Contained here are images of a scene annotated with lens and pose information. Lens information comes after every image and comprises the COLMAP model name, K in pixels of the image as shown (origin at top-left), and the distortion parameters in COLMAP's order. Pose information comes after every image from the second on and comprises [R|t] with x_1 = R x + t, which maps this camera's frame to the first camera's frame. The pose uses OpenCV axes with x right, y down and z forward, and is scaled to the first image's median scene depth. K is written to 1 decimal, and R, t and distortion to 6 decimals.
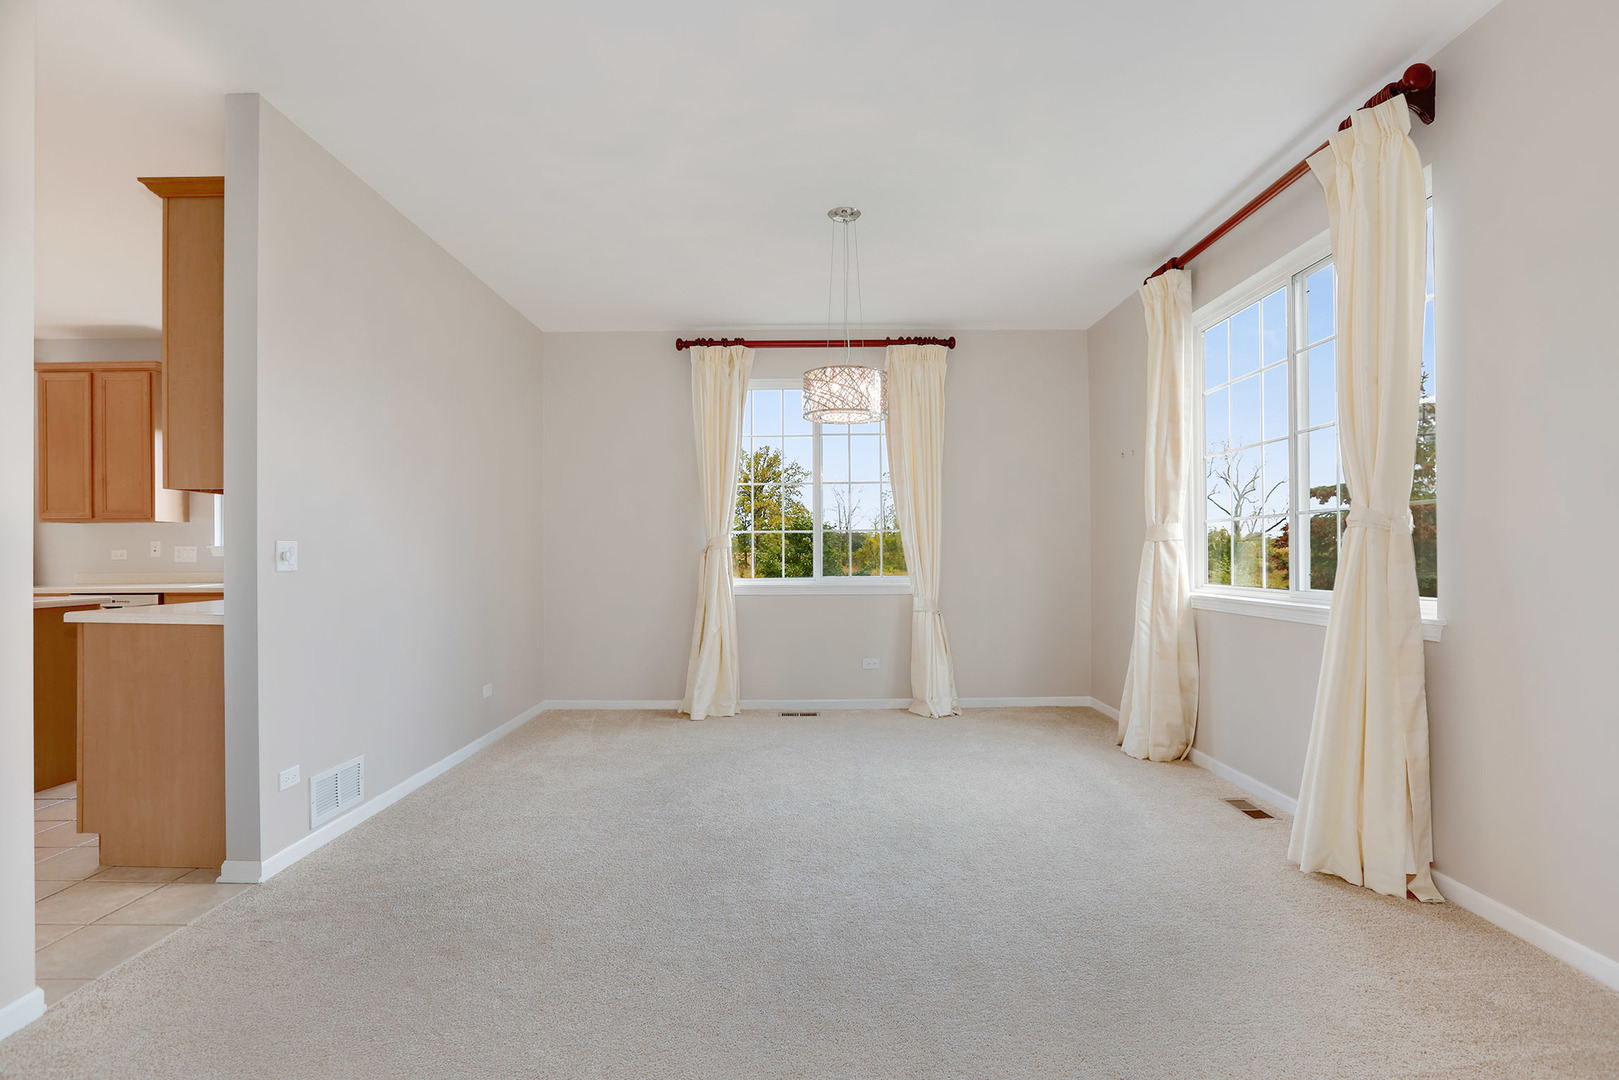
lens RADIAL K [[799.7, 0, 827.5], [0, 799.7, 555.8], [0, 0, 1]] dist [0.000384, 0.000014]
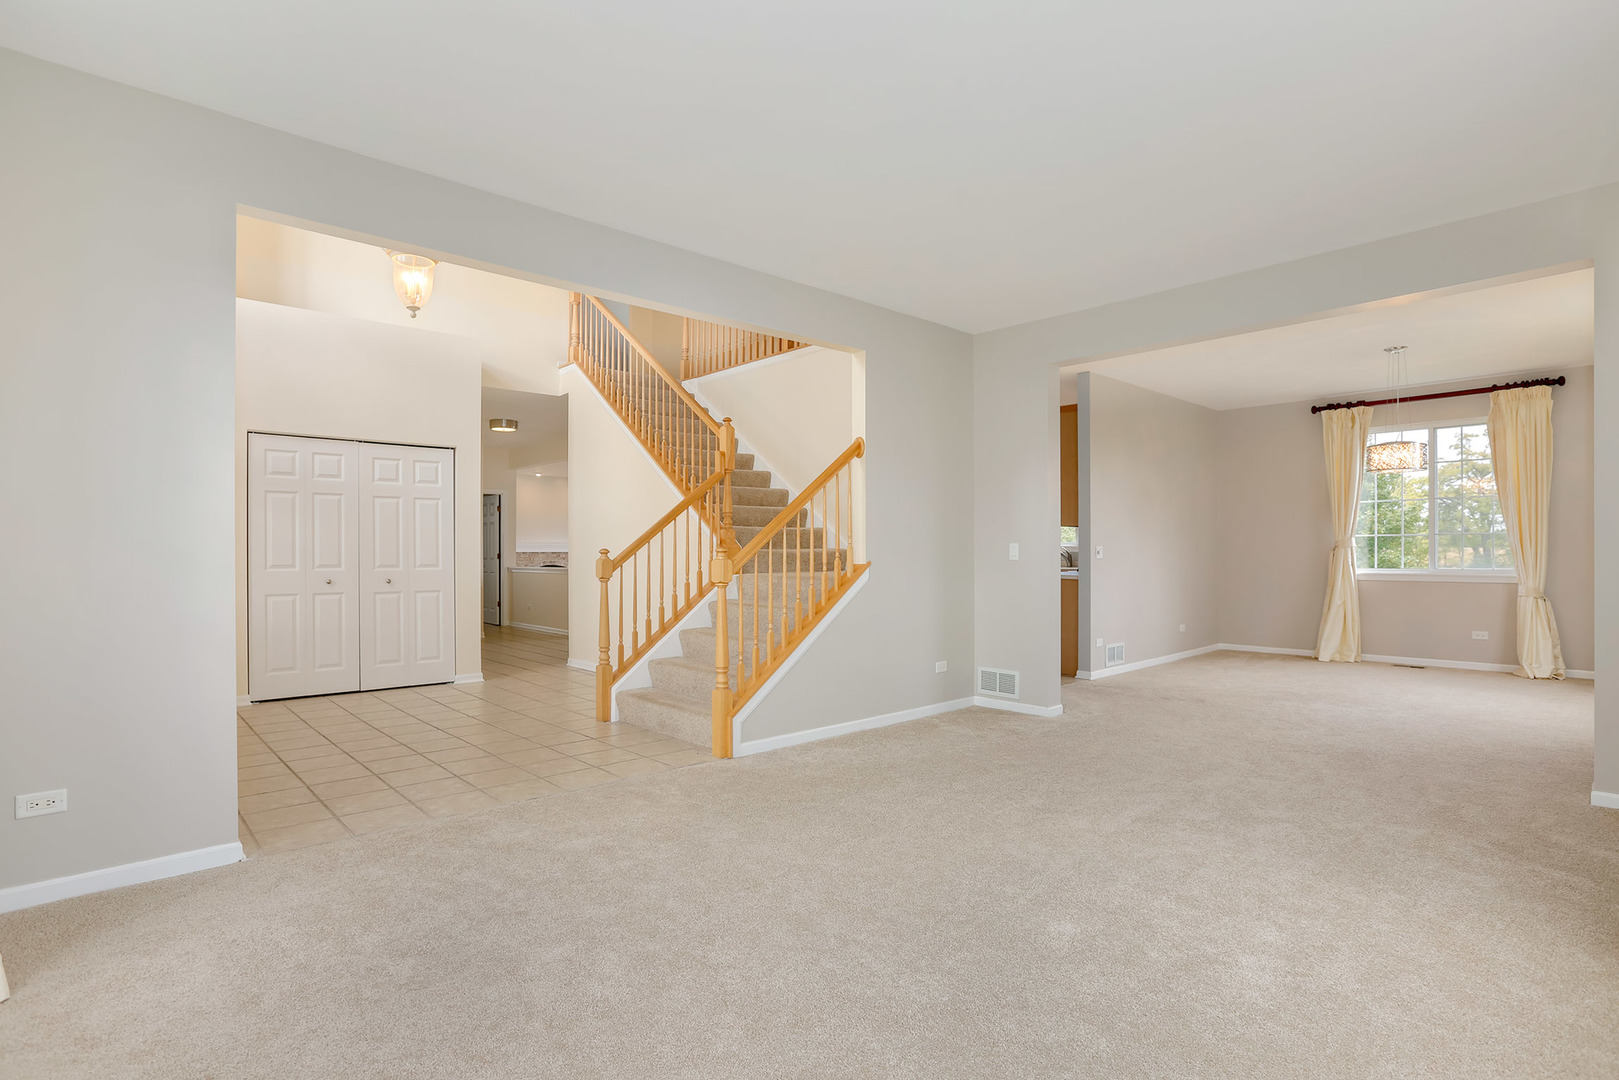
lens RADIAL K [[799.7, 0, 827.5], [0, 799.7, 555.8], [0, 0, 1]] dist [0.000384, 0.000014]
pose [[0.676802, 0.007987, -0.736121, 0.301442], [-0.003005, 0.999963, 0.008087, -0.002733], [0.736159, -0.003261, 0.676801, -0.677715]]
